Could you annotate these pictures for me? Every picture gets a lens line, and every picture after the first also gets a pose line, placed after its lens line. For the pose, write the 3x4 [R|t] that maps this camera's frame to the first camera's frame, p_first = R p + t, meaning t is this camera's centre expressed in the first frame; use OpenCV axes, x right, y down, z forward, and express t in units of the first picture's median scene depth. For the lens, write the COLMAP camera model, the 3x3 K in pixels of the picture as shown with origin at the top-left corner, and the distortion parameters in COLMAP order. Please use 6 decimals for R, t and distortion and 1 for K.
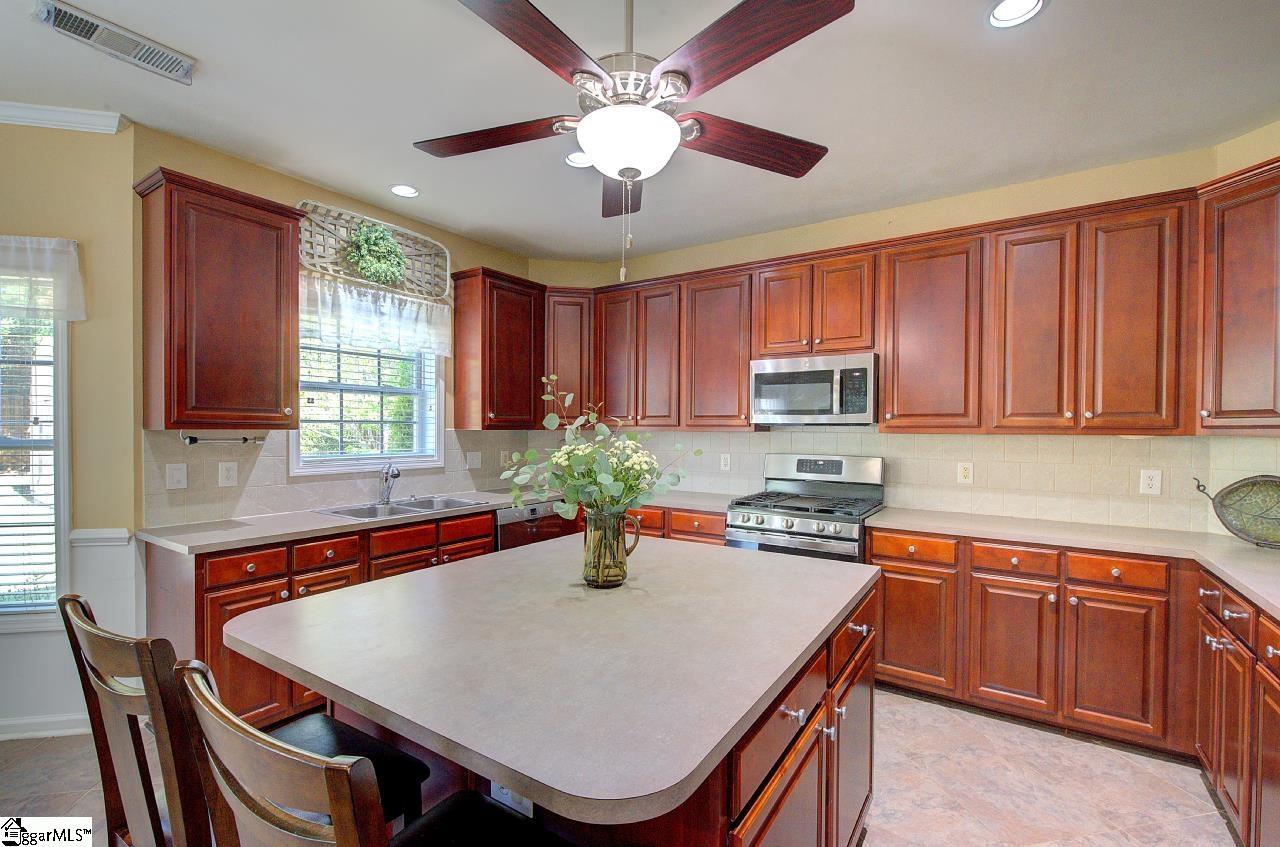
lens RADIAL K [[551.8, 0, 650.0], [0, 551.8, 435.1], [0, 0, 1]] dist [-0.003710, -0.000322]
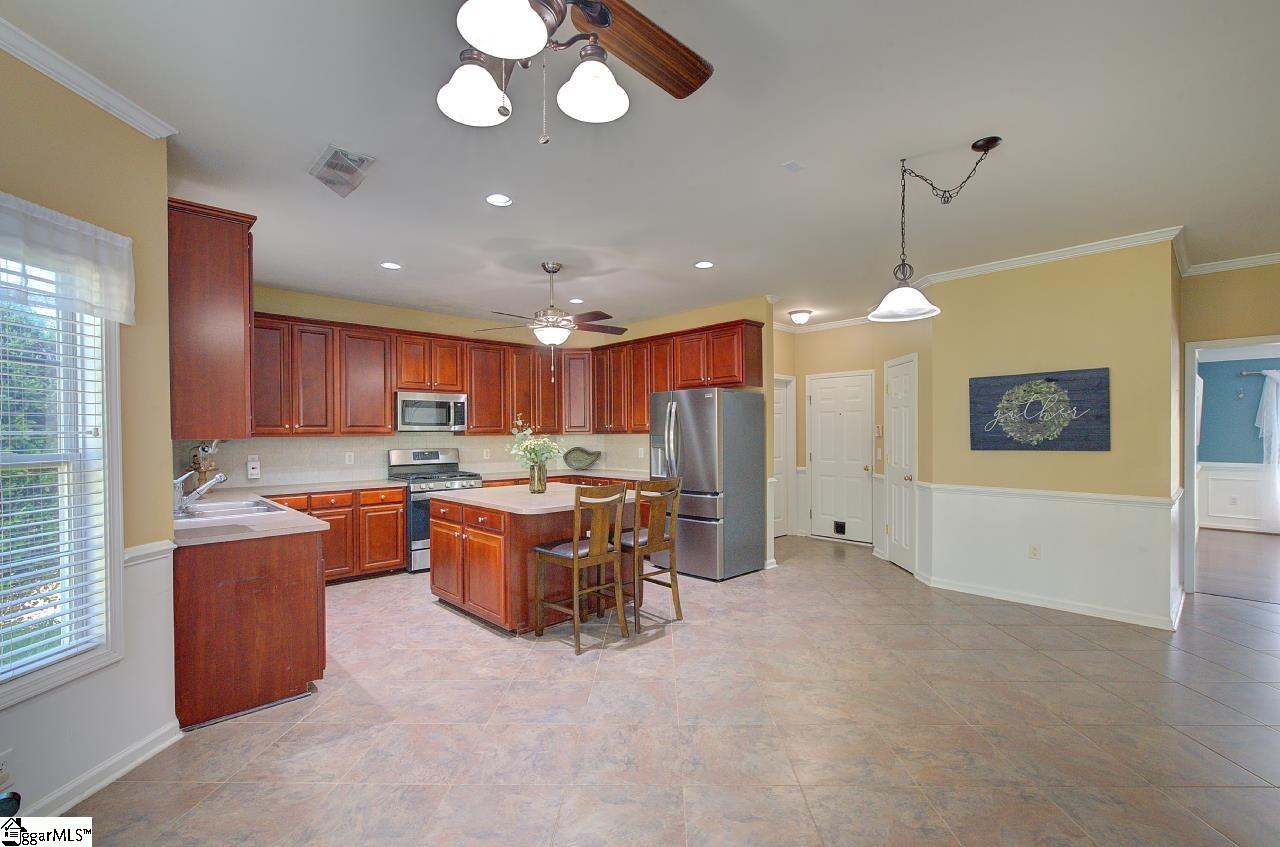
lens RADIAL K [[551.8, 0, 650.0], [0, 551.8, 435.1], [0, 0, 1]] dist [-0.003710, -0.000322]
pose [[0.217760, -0.010020, 0.975951, -1.277740], [0.018305, 0.999813, 0.006181, -0.005144], [-0.975831, 0.016518, 0.217903, -0.053504]]
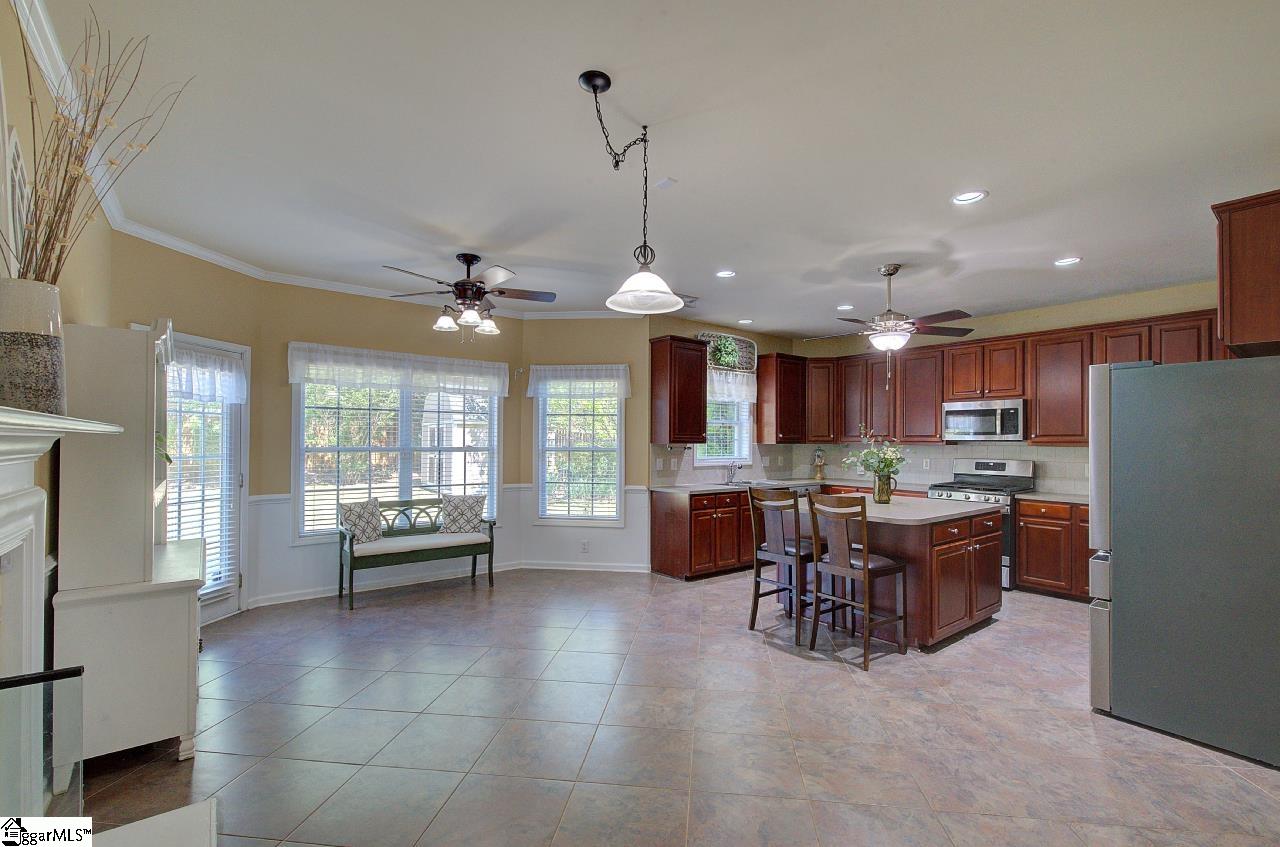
lens RADIAL K [[555.8, 0, 654.6], [0, 555.8, 438.8], [0, 0, 1]] dist [0.002347, 0.000236]
pose [[0.953937, -0.001642, -0.300002, -0.155218], [-0.004248, 0.999811, -0.018979, 0.011386], [0.299977, 0.019380, 0.953750, -0.922897]]
